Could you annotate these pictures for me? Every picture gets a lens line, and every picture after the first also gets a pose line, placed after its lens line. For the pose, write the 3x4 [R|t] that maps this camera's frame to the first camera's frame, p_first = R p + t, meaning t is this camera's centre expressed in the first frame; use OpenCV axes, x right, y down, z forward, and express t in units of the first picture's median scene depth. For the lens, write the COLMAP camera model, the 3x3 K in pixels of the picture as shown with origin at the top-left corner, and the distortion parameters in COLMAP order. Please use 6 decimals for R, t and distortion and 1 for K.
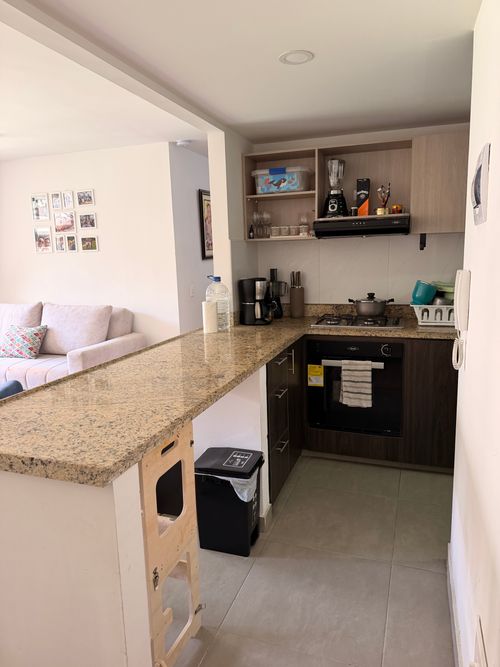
lens RADIAL K [[469.2, 0, 250.0], [0, 469.2, 333.5], [0, 0, 1]] dist [0.162505, -0.295454]
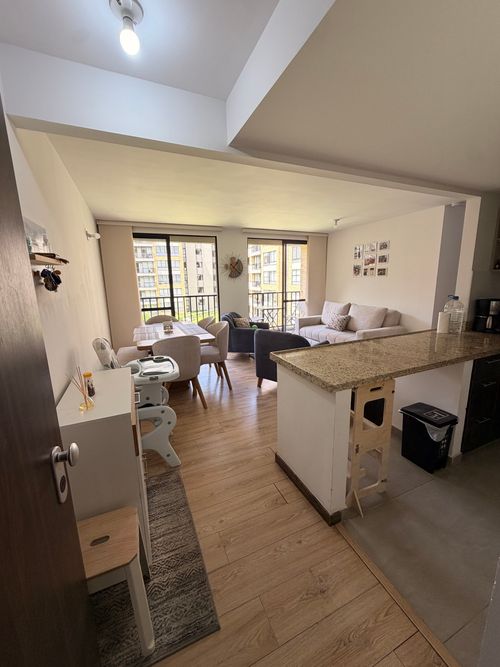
lens RADIAL K [[269.6, 0, 250.0], [0, 269.6, 333.5], [0, 0, 1]] dist [0.001152, 0.000485]
pose [[0.688130, 0.162807, -0.707086, 0.103453], [-0.123501, 0.986563, 0.106966, -0.015743], [0.715000, 0.013719, 0.698990, -0.056921]]
